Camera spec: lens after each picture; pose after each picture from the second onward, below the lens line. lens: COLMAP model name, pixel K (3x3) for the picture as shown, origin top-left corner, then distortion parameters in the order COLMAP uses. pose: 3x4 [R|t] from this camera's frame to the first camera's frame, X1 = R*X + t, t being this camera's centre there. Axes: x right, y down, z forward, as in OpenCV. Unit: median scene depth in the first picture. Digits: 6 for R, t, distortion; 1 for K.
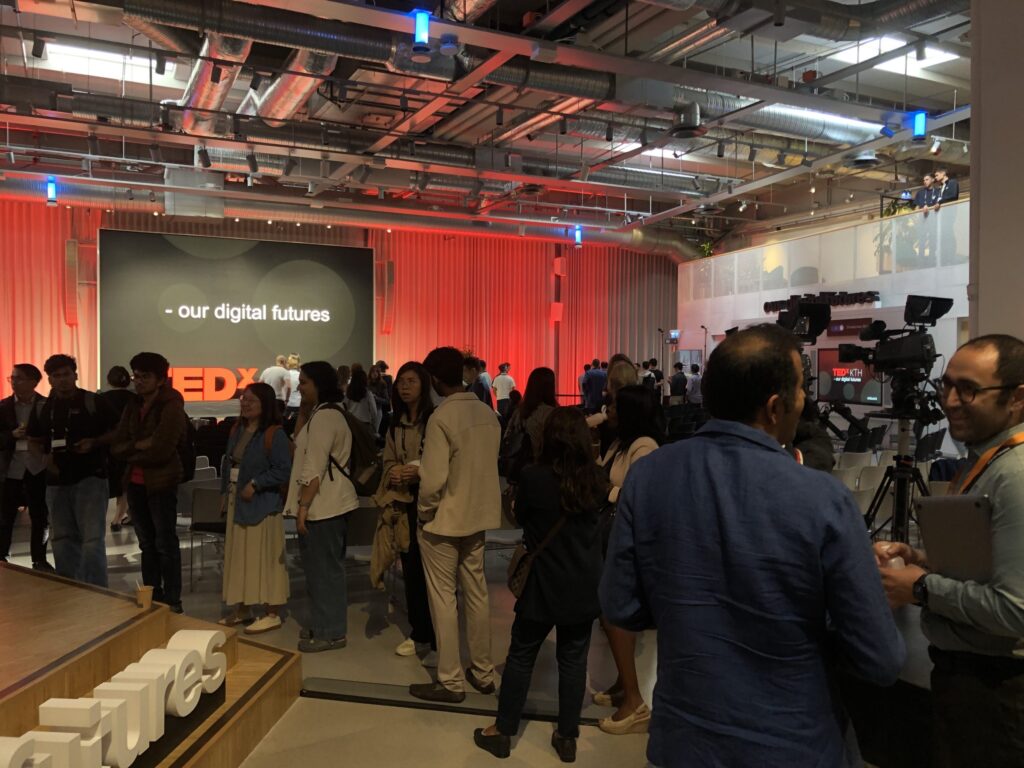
lens RADIAL K [[863.2, 0, 512.0], [0, 863.2, 384.0], [0, 0, 1]] dist [0.027250, -0.065446]
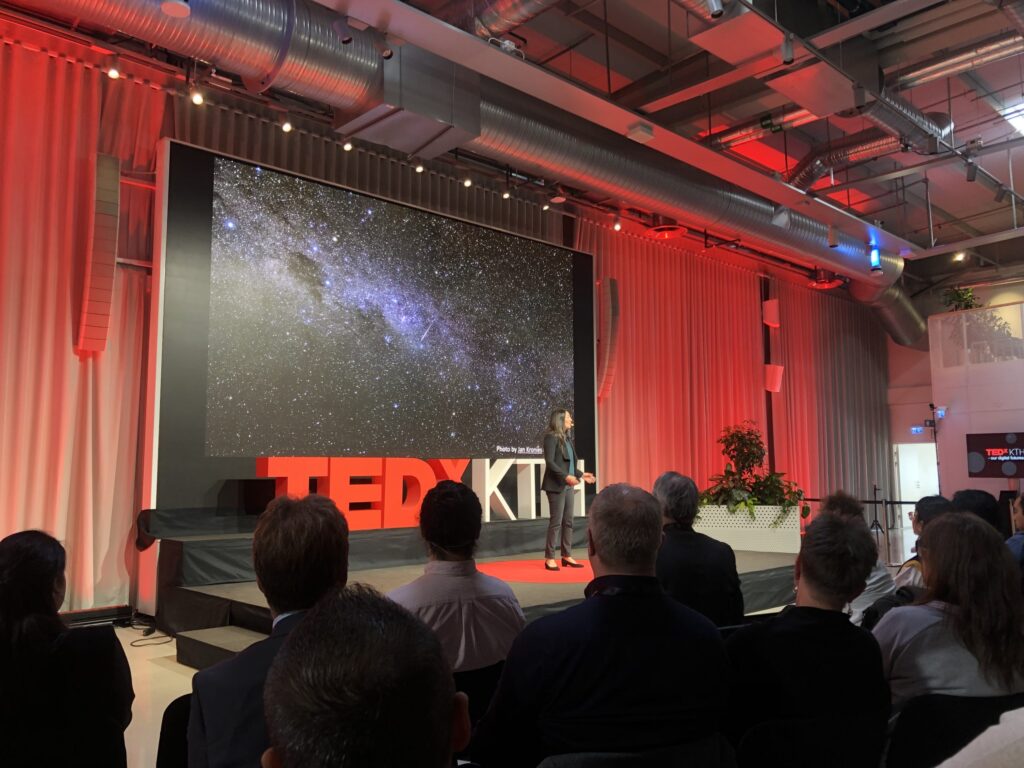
lens RADIAL K [[863.2, 0, 512.0], [0, 863.2, 384.0], [0, 0, 1]] dist [0.027250, -0.065446]
pose [[0.958491, 0.027597, 0.283785, -0.400839], [0.003830, 0.993969, -0.109595, -0.006561], [-0.285098, 0.106133, 0.952604, 0.501583]]
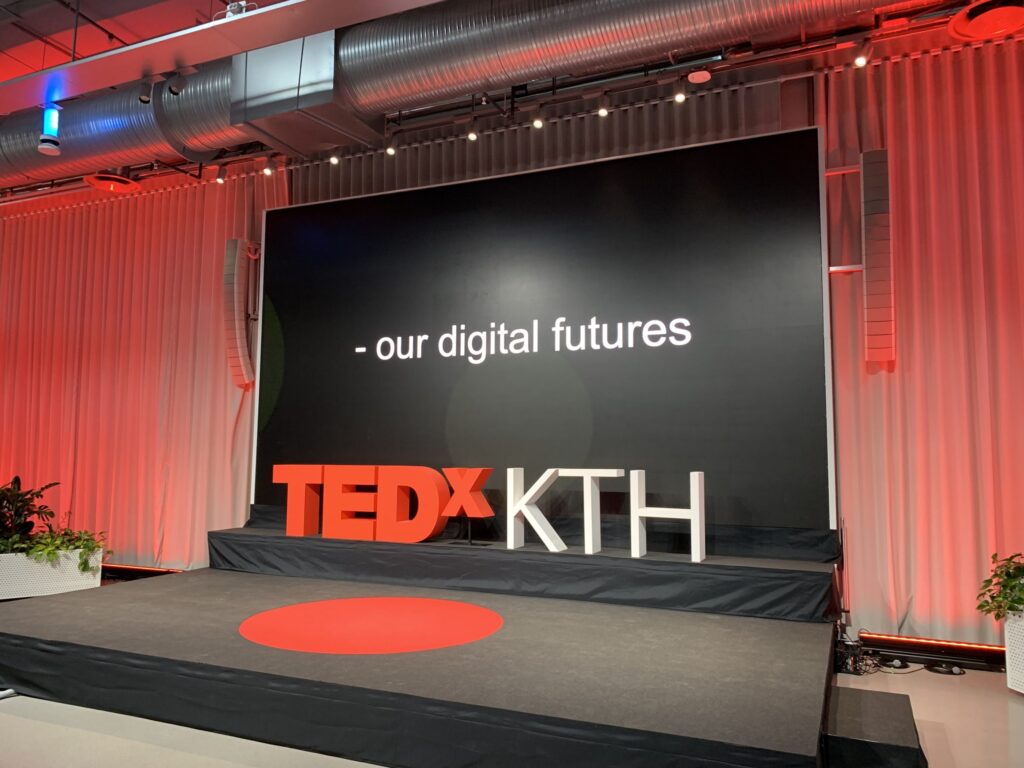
lens RADIAL K [[816.1, 0, 509.0], [0, 816.1, 366.6], [0, 0, 1]] dist [0.044547, -0.002593]
pose [[0.597731, -0.078927, -0.797802, 0.028849], [-0.017898, 0.993580, -0.111706, -0.022603], [0.801497, 0.081049, 0.592481, 0.761379]]
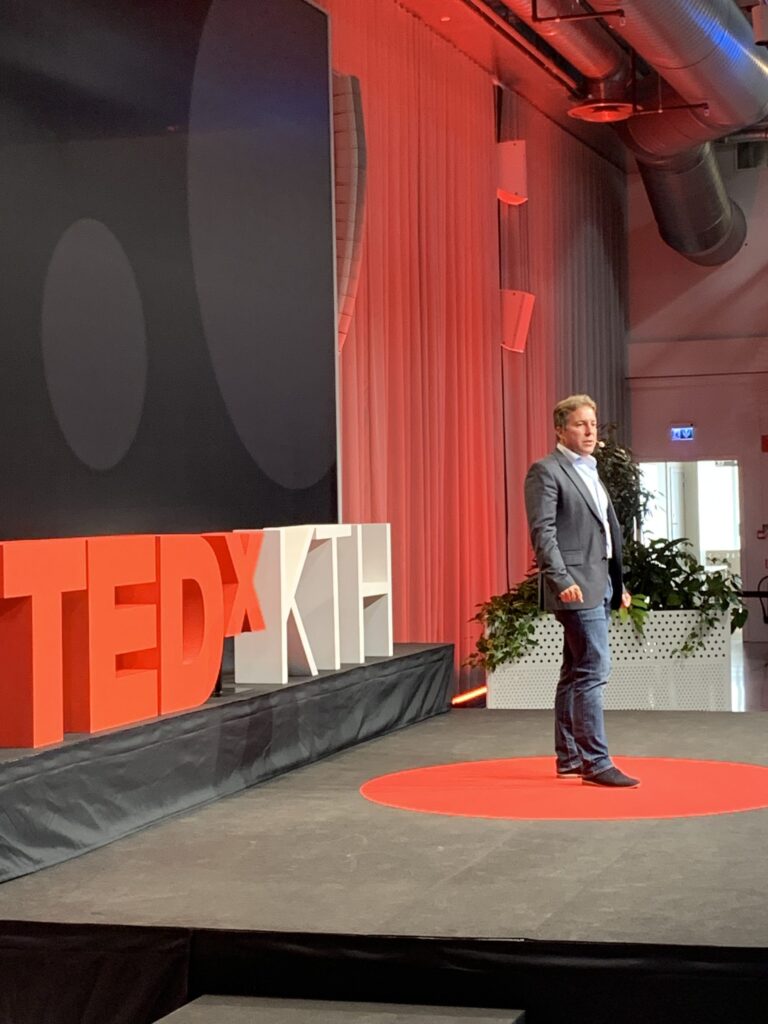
lens RADIAL K [[2142.2, 0, 384.0], [0, 2142.2, 512.0], [0, 0, 1]] dist [-0.020528, -0.184327]
pose [[0.697186, -0.017658, 0.716672, -0.608016], [0.027540, 0.999618, -0.002162, -0.019857], [-0.716361, 0.021244, 0.697407, 0.625820]]
